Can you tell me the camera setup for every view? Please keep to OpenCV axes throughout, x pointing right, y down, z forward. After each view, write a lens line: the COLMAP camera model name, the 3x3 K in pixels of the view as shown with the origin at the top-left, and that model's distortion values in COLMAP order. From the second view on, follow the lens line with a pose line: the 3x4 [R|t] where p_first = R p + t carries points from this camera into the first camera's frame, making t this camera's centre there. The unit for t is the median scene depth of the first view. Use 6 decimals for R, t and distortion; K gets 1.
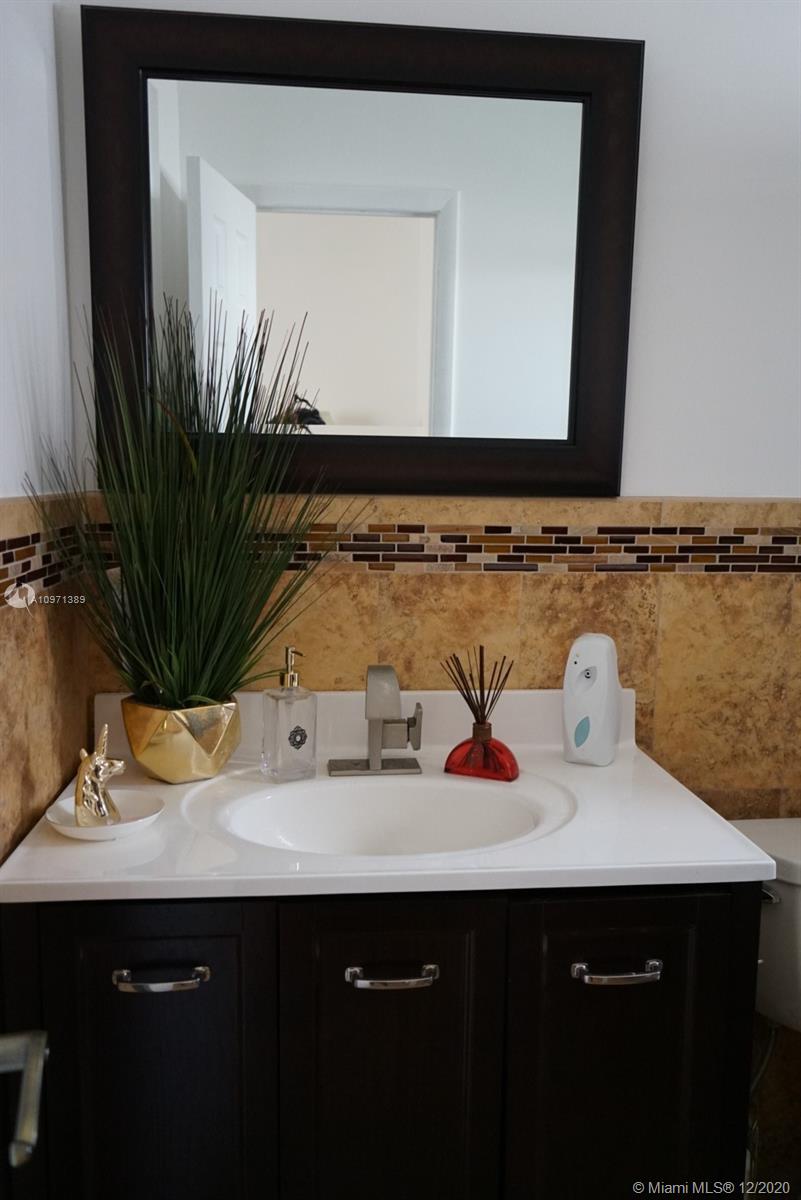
lens RADIAL K [[955.4, 0, 404.8], [0, 955.4, 605.2], [0, 0, 1]] dist [-0.013756, 0.012183]
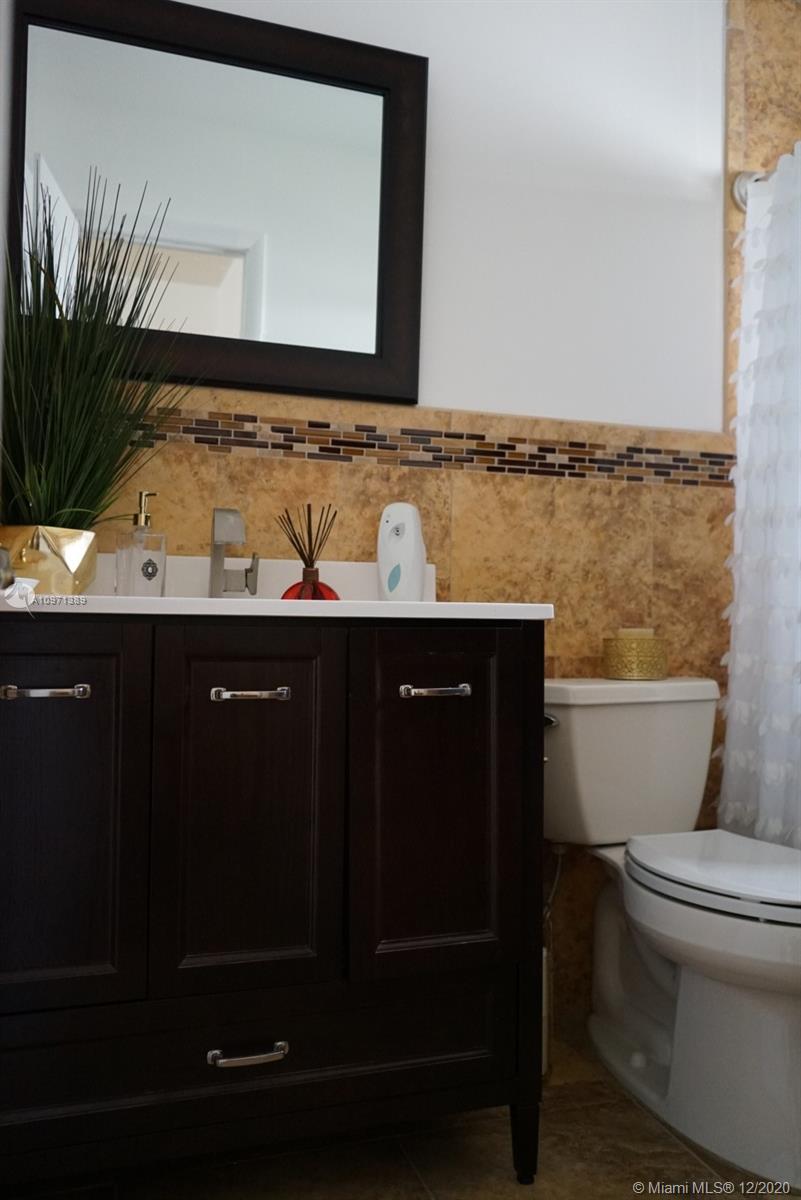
lens RADIAL K [[955.4, 0, 400.1], [0, 955.4, 601.1], [0, 0, 1]] dist [-0.013756, 0.012183]
pose [[0.974515, 0.007671, 0.224191, -0.067614], [0.026604, 0.988410, -0.149461, 0.312003], [-0.222739, 0.151616, 0.963016, -0.129786]]
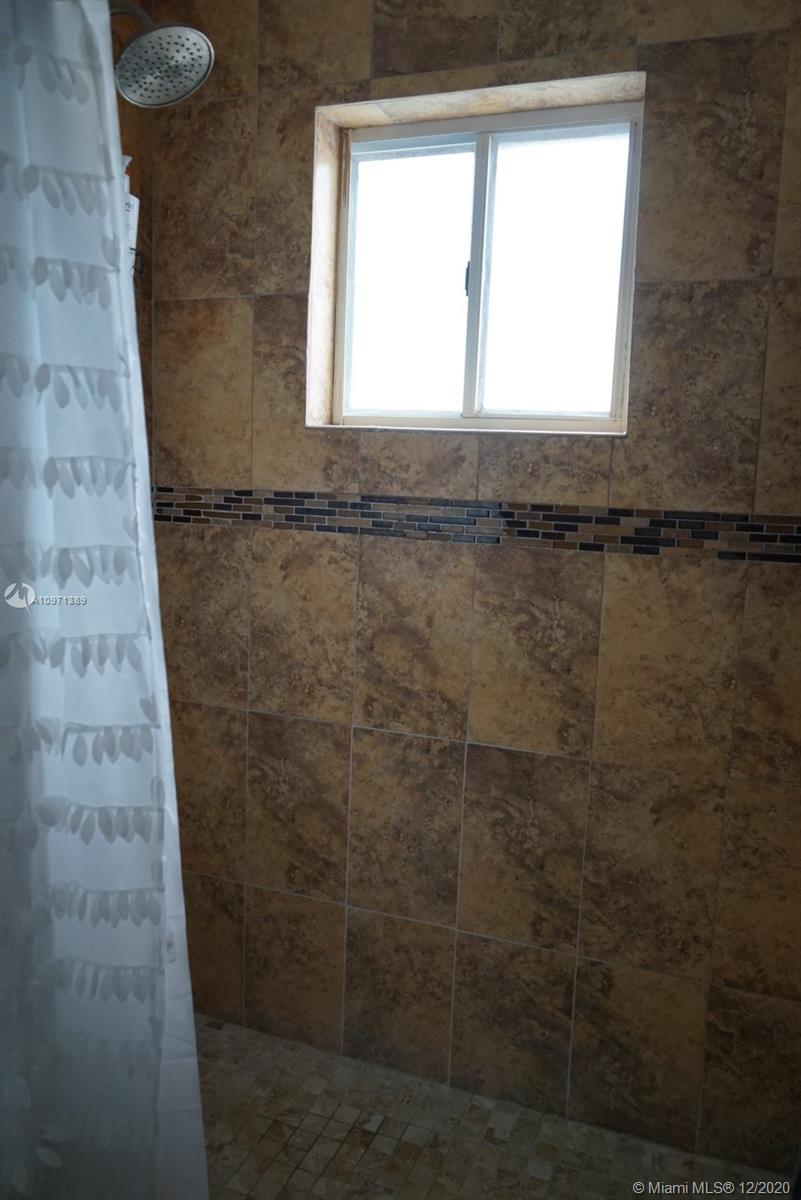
lens RADIAL K [[858.2, 0, 407.7], [0, 858.2, 593.2], [0, 0, 1]] dist [-0.033002, 0.000125]
pose [[0.901358, 0.084725, -0.424707, 0.475745], [-0.079466, 0.996383, 0.030116, -0.000213], [0.425722, 0.006604, 0.904830, 0.061318]]
